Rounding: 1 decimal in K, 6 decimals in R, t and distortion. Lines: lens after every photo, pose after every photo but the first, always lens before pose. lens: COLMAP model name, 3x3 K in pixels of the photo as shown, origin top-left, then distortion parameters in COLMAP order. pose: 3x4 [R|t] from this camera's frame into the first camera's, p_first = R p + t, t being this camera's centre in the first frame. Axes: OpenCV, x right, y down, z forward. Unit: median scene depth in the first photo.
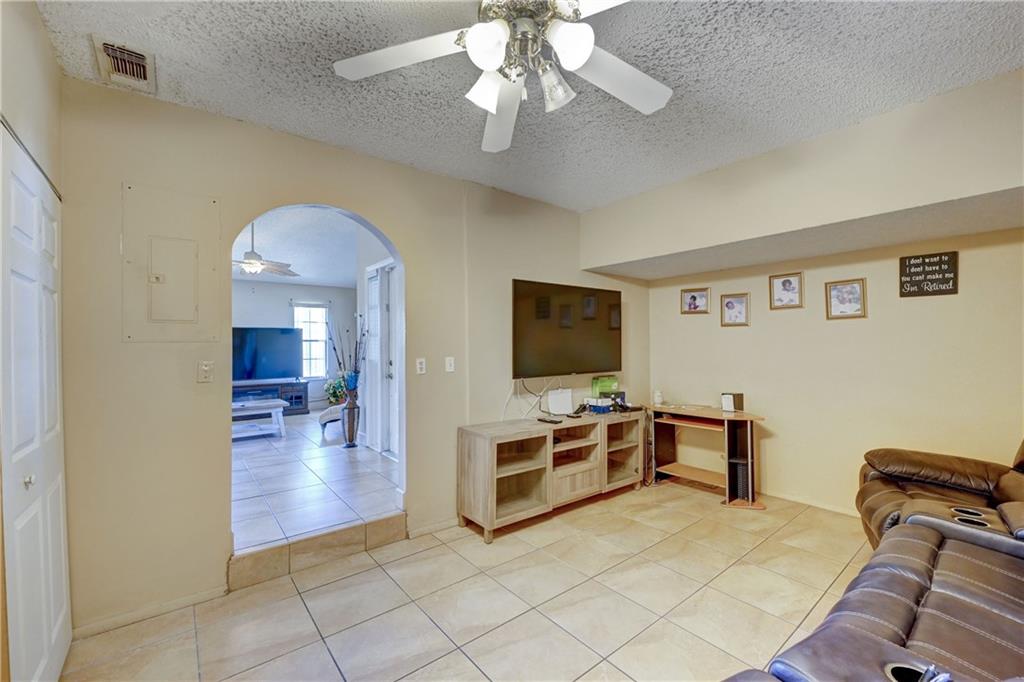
lens RADIAL K [[418.6, 0, 508.8], [0, 418.6, 342.7], [0, 0, 1]] dist [-0.000454, -0.000191]
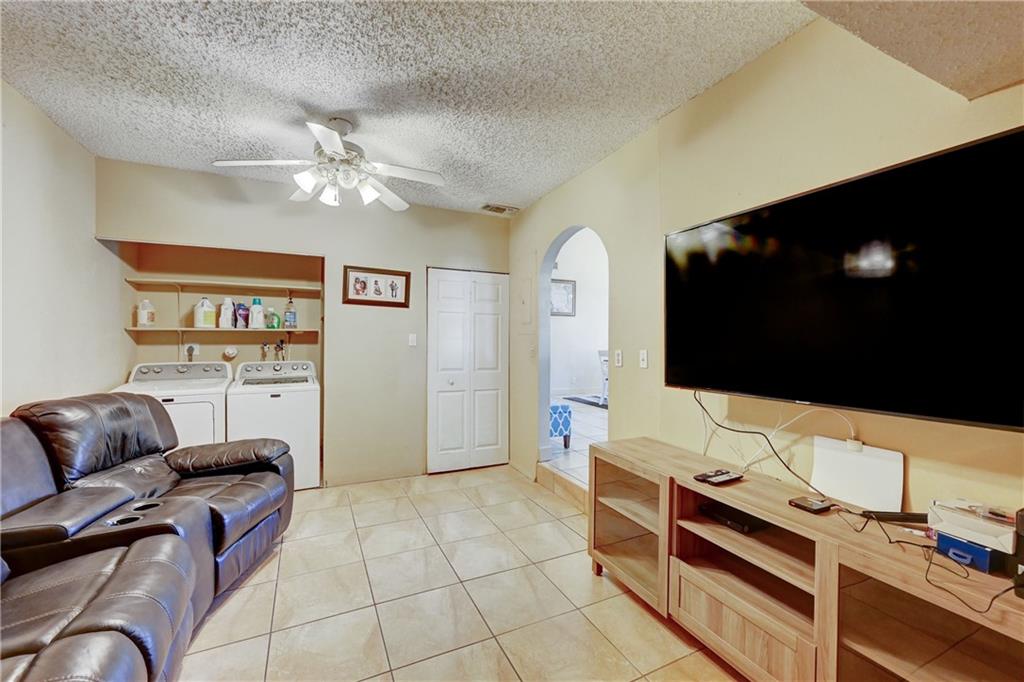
lens RADIAL K [[418.0, 0, 512.0], [0, 418.0, 341.0], [0, 0, 1]] dist [-0.000237, -0.000027]
pose [[-0.229039, 0.008441, -0.973381, 0.829746], [0.003113, 0.999964, 0.007939, 0.010665], [0.973412, -0.001212, -0.229057, 1.073164]]
